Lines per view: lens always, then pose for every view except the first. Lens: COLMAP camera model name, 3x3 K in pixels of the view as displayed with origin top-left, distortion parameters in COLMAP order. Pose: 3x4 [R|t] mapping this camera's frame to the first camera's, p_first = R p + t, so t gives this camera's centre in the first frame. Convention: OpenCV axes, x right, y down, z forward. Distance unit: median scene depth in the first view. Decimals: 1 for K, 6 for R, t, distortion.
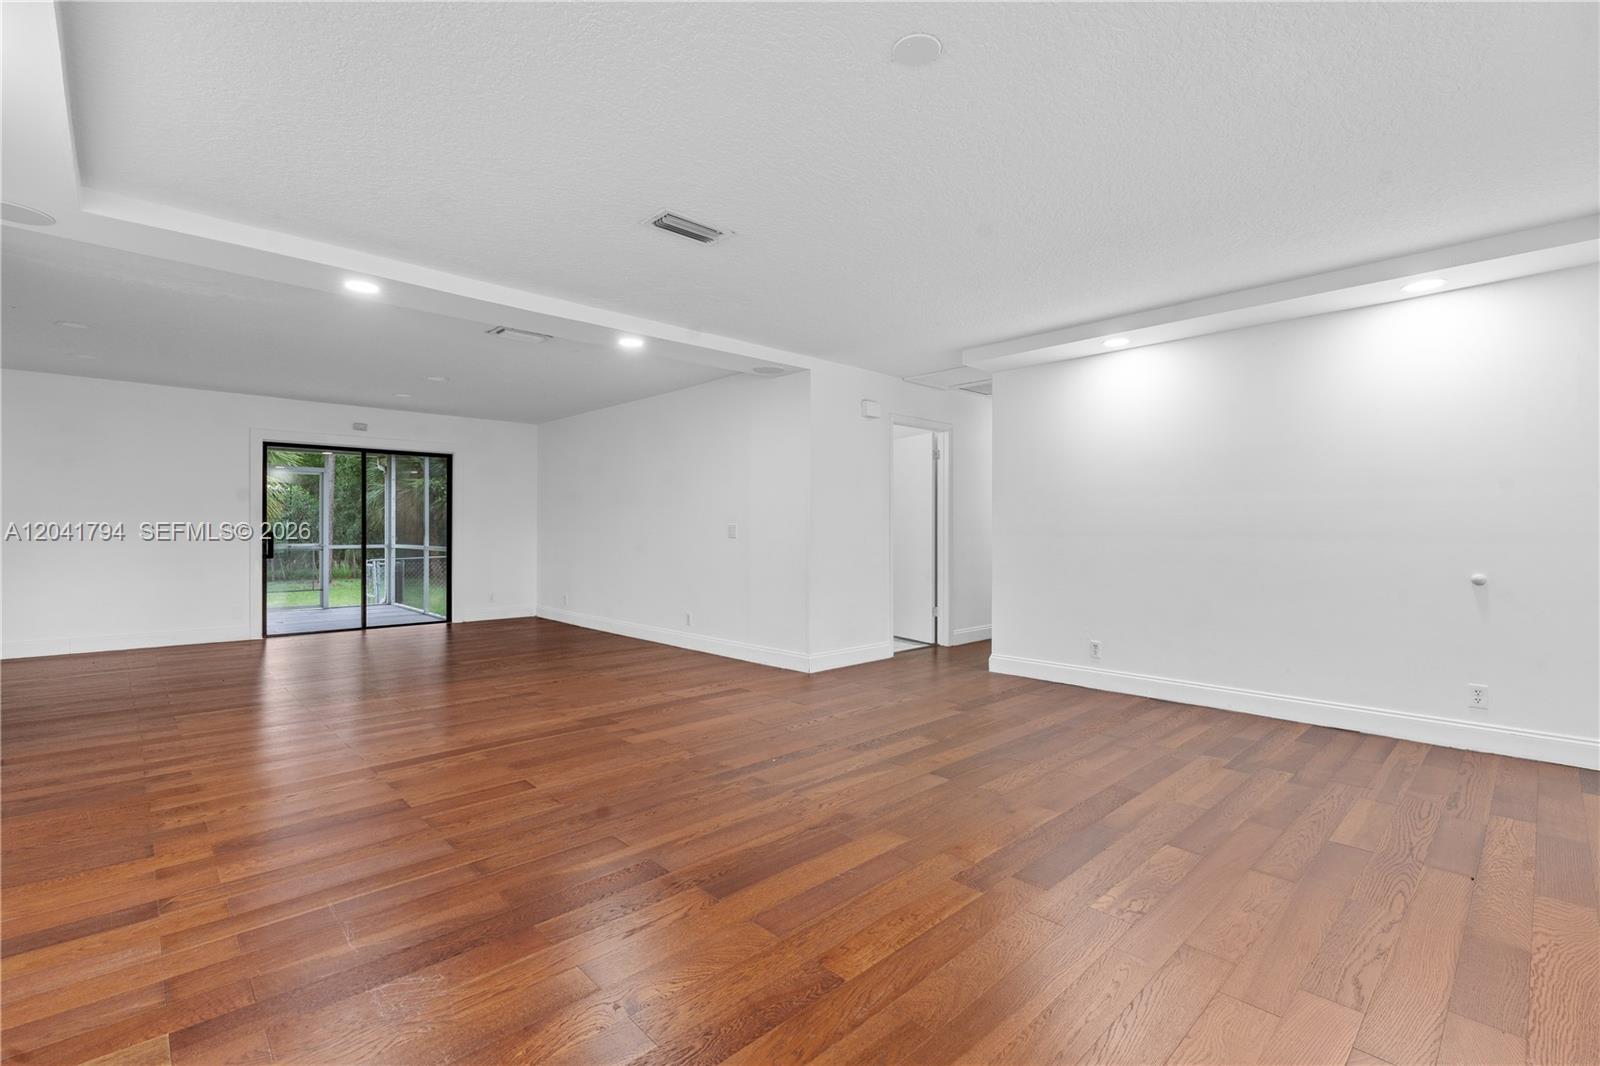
lens RADIAL K [[712.1, 0, 800.0], [0, 712.1, 533.0], [0, 0, 1]] dist [0.000935, -0.000062]
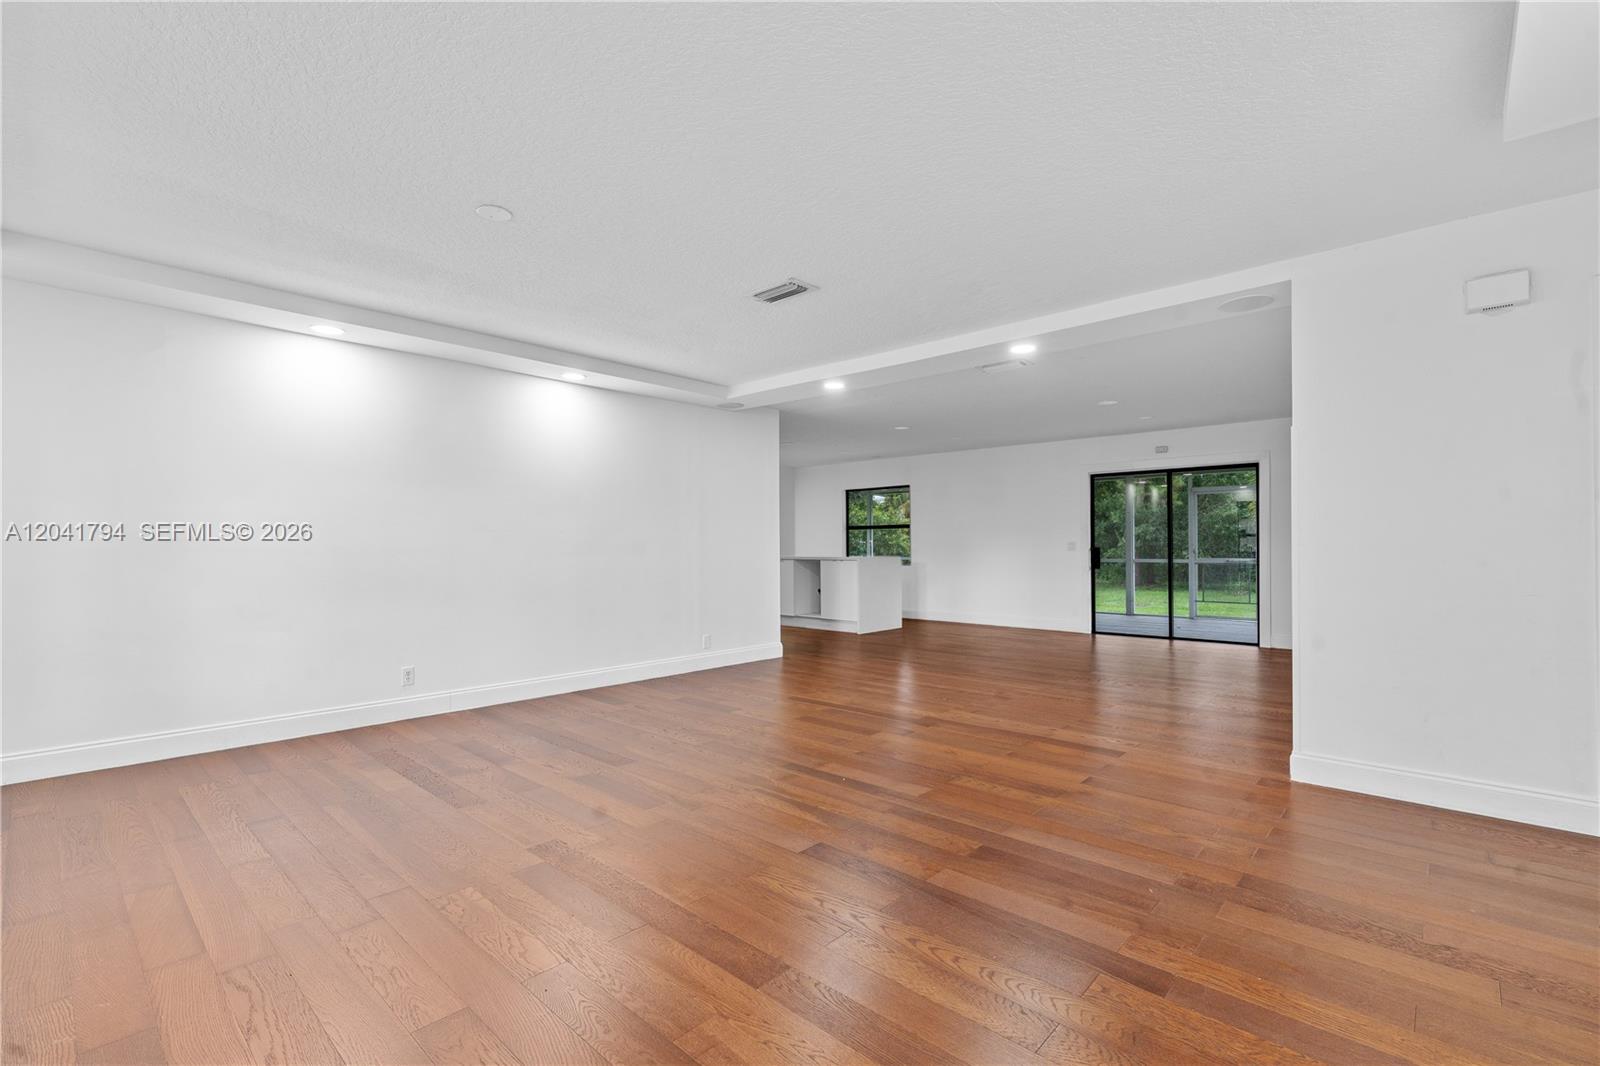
lens RADIAL K [[711.0, 0, 800.0], [0, 711.0, 533.0], [0, 0, 1]] dist [-0.002428, 0.000091]
pose [[0.066822, -0.021834, -0.997526, 0.445599], [-0.000192, 0.999760, -0.021895, 0.000703], [0.997765, 0.001655, 0.066802, 0.413194]]
